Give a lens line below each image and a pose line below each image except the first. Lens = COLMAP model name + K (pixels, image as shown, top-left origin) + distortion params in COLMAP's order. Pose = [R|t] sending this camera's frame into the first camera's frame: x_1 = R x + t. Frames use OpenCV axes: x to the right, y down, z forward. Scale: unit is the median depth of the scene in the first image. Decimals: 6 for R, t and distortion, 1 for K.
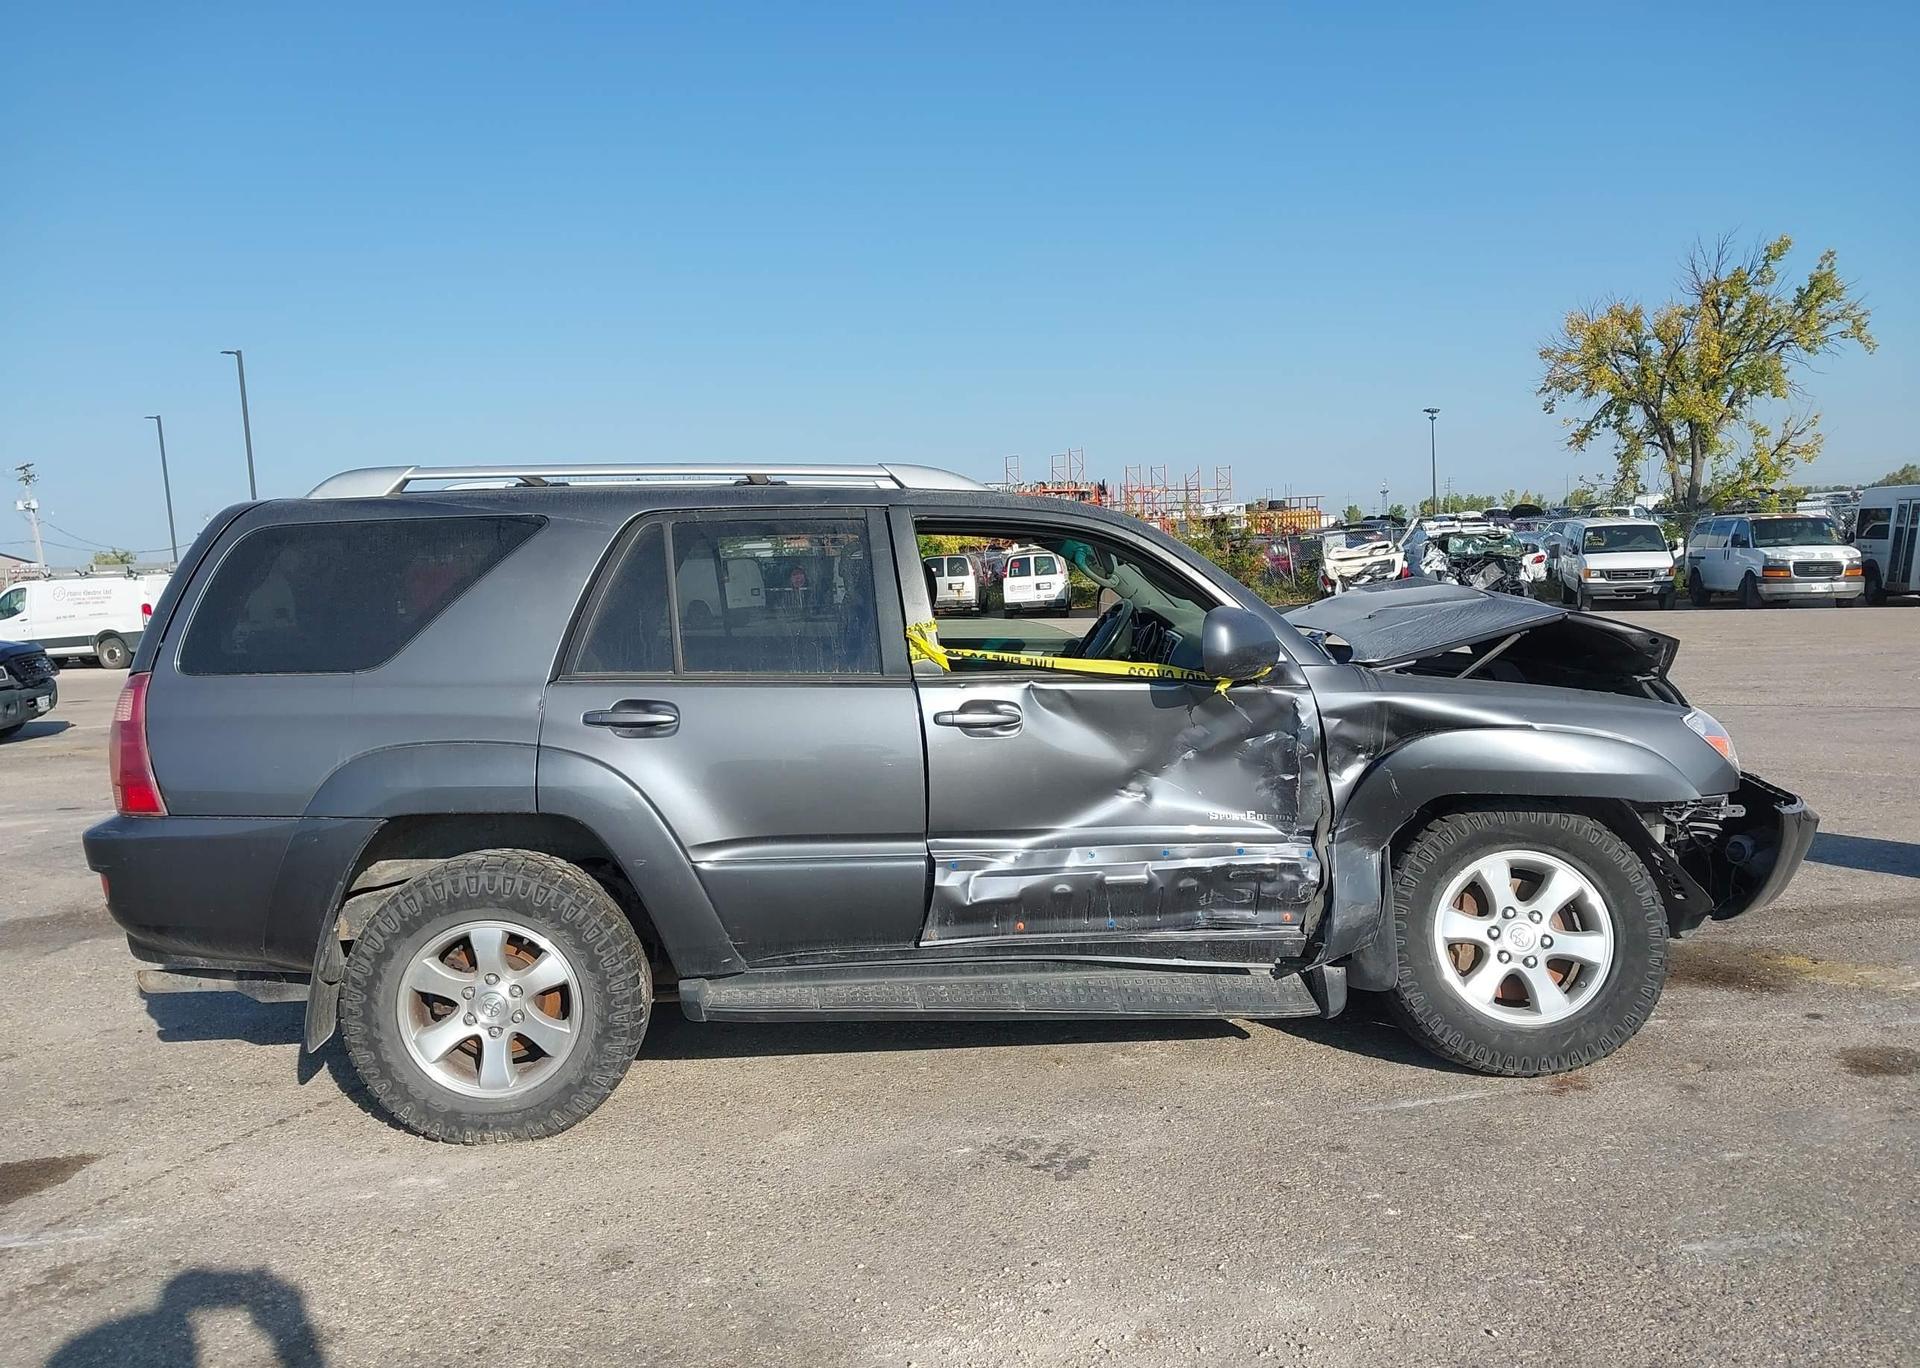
lens RADIAL K [[1525.2, 0, 951.6], [0, 1525.2, 684.0], [0, 0, 1]] dist [0.053176, -0.081535]
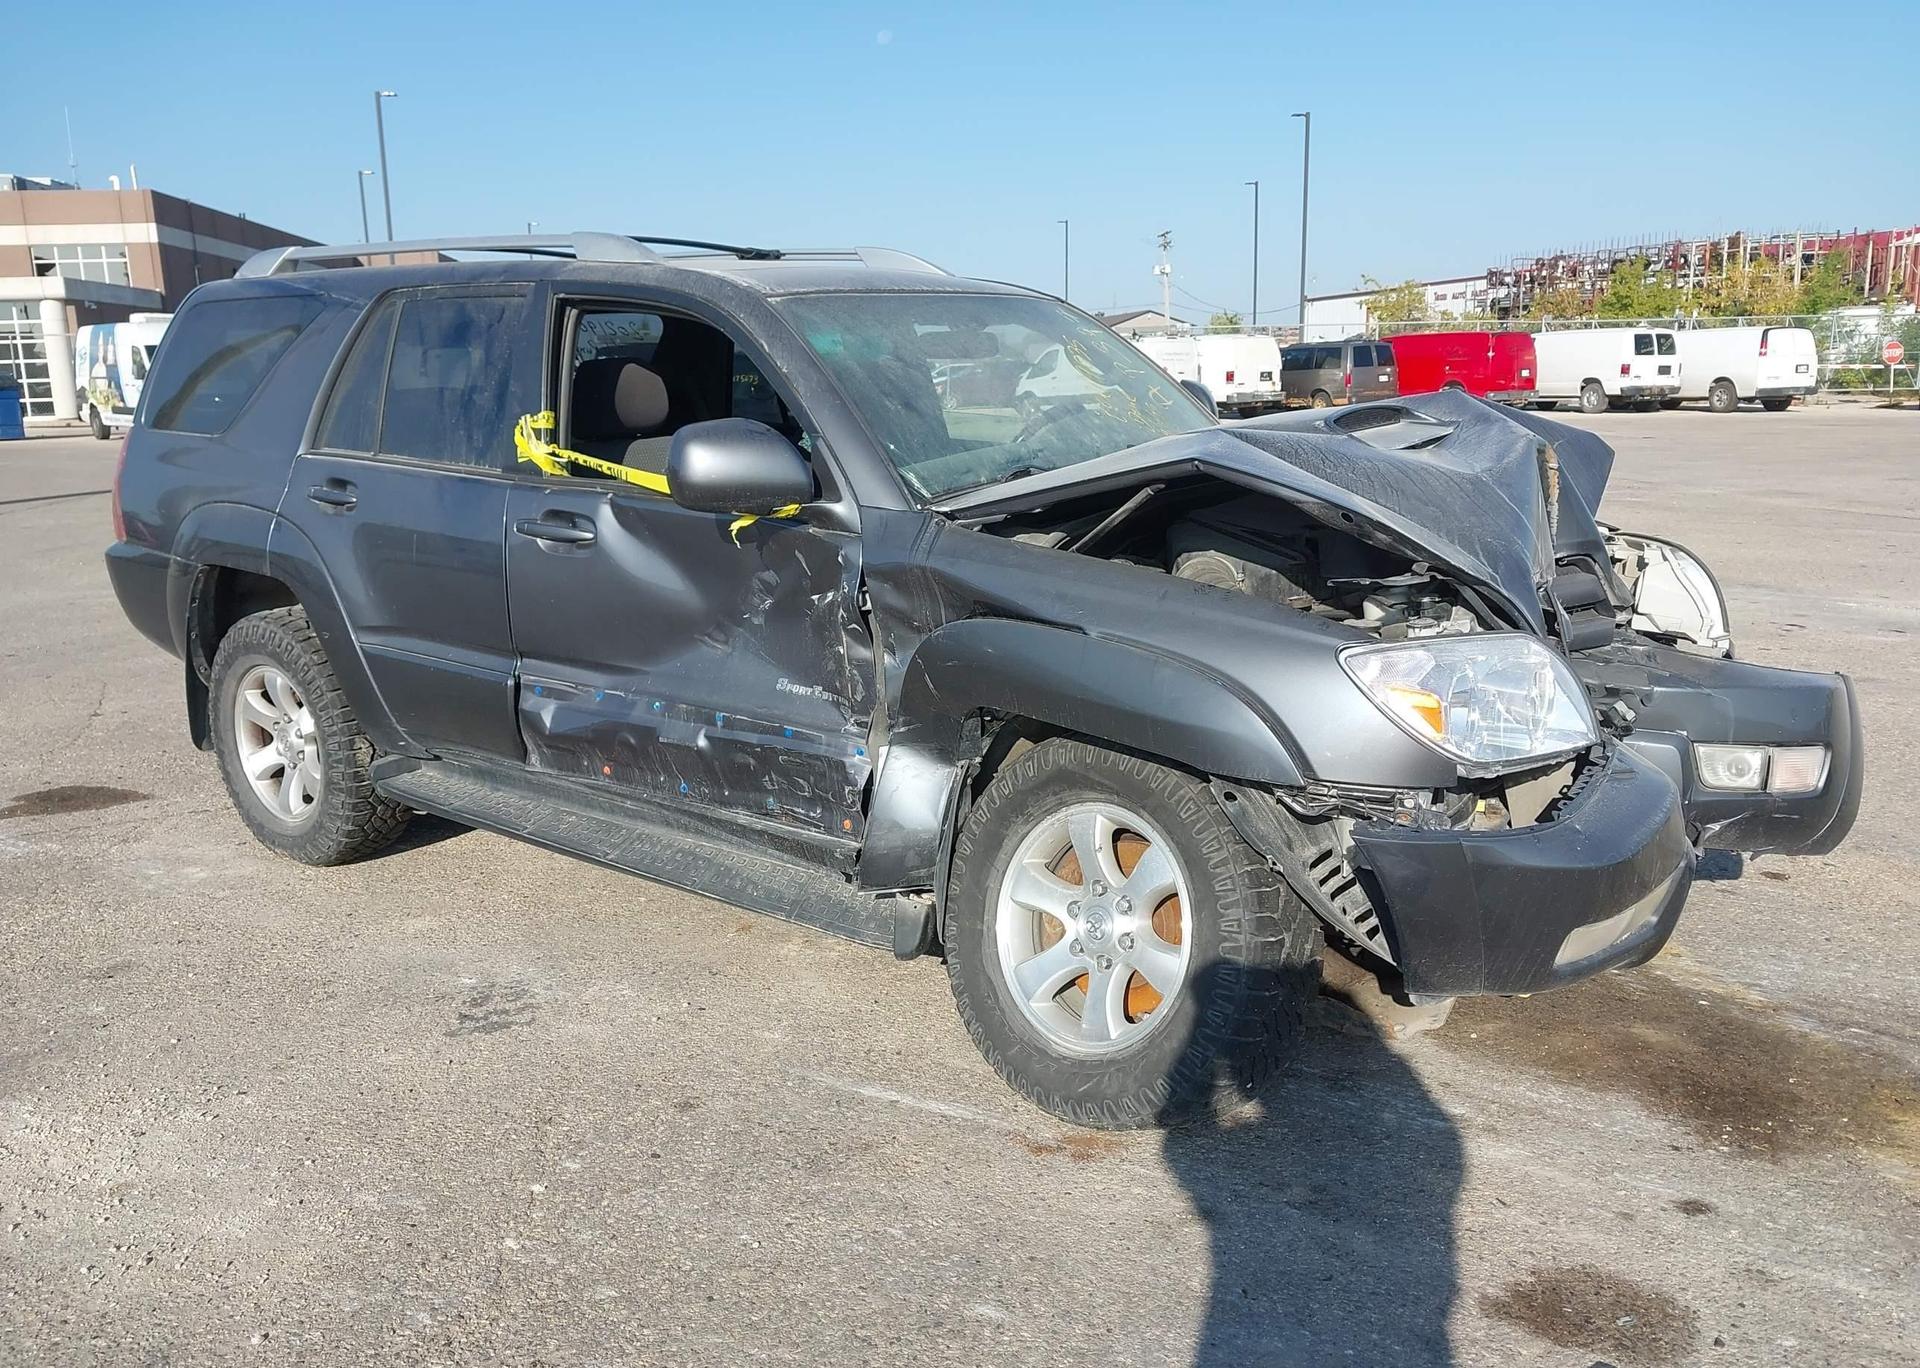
lens RADIAL K [[1525.2, 0, 946.2], [0, 1525.2, 702.9], [0, 0, 1]] dist [0.053176, -0.081535]
pose [[0.756350, 0.172163, -0.631106, 0.746949], [-0.068272, 0.980253, 0.185588, -0.059019], [0.650595, -0.097283, 0.753168, 0.450769]]
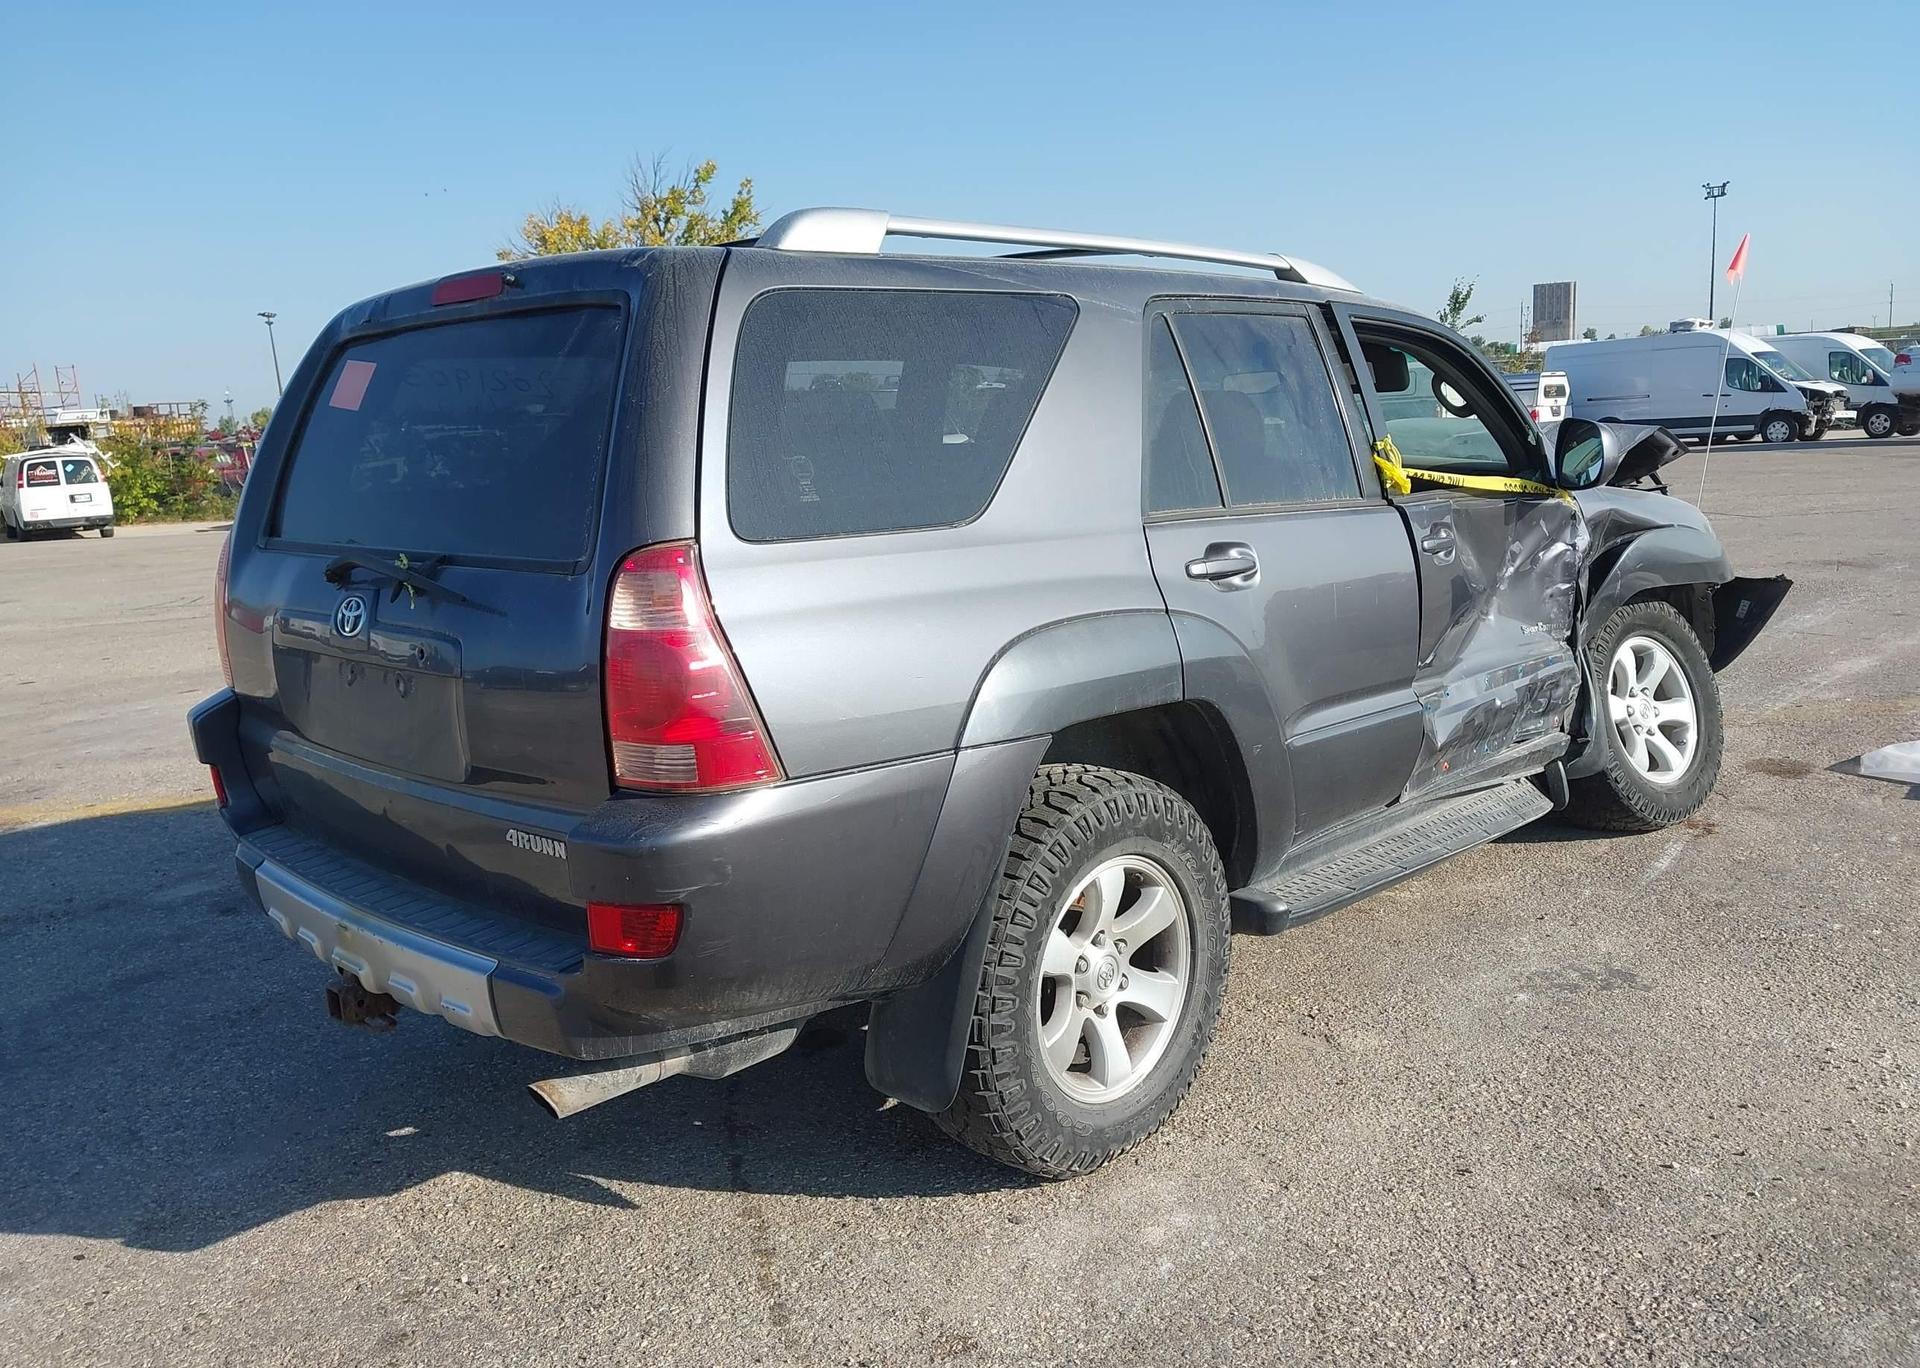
lens RADIAL K [[1525.2, 0, 968.4], [0, 1525.2, 690.2], [0, 0, 1]] dist [0.053176, -0.081535]
pose [[0.737036, -0.117720, 0.665522, -0.785192], [0.078215, 0.992954, 0.089018, 0.006002], [-0.671312, -0.013555, 0.741051, 0.491385]]
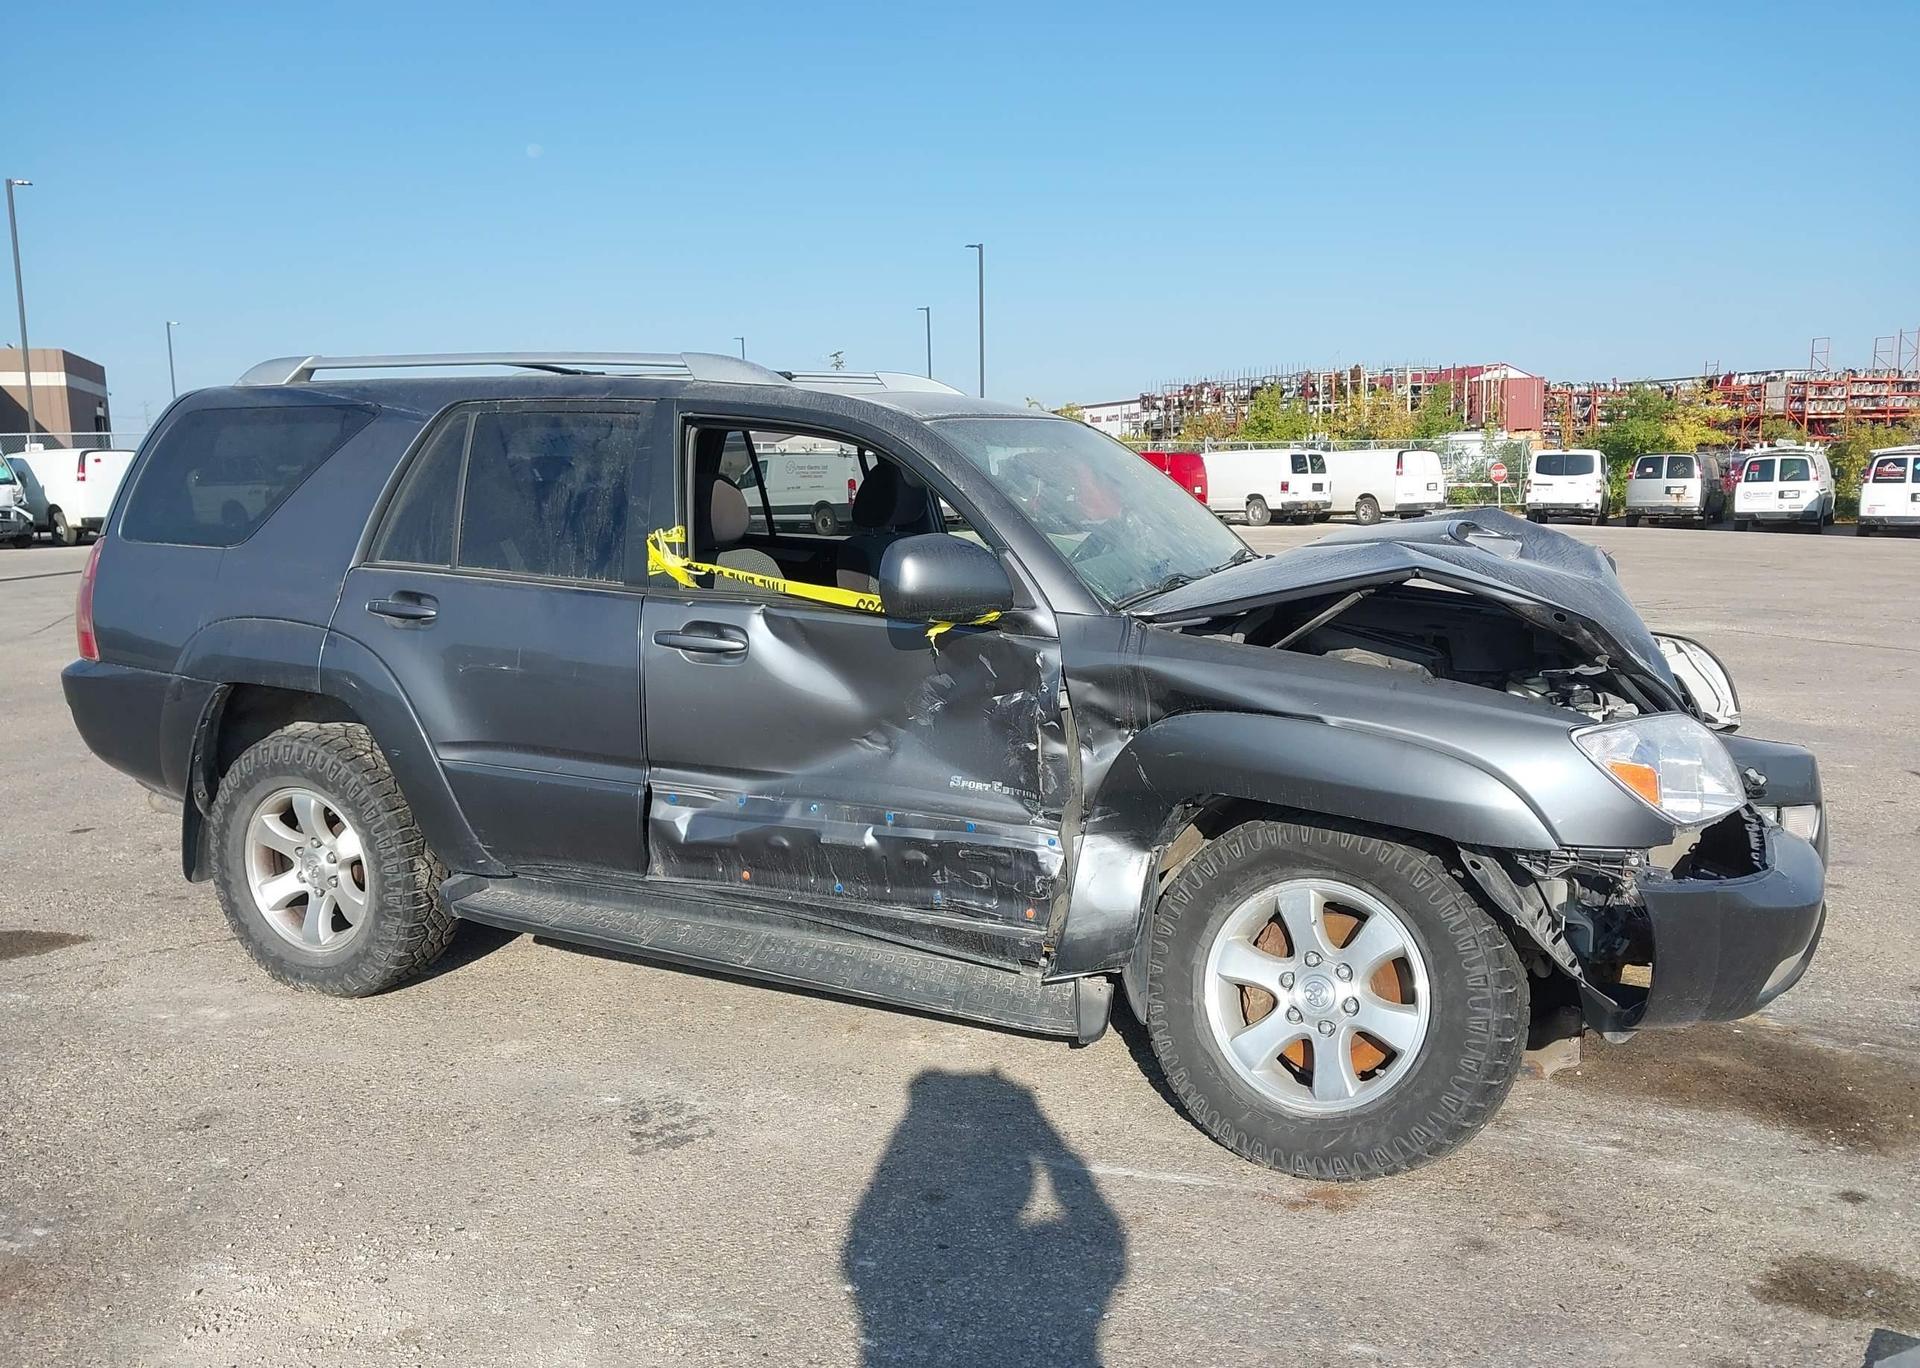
lens RADIAL K [[1525.2, 0, 946.9], [0, 1525.2, 689.9], [0, 0, 1]] dist [0.053176, -0.081535]
pose [[0.879790, 0.104559, -0.463722, 0.551761], [-0.068921, 0.993259, 0.093198, -0.042136], [0.470340, -0.050034, 0.881066, 0.260510]]
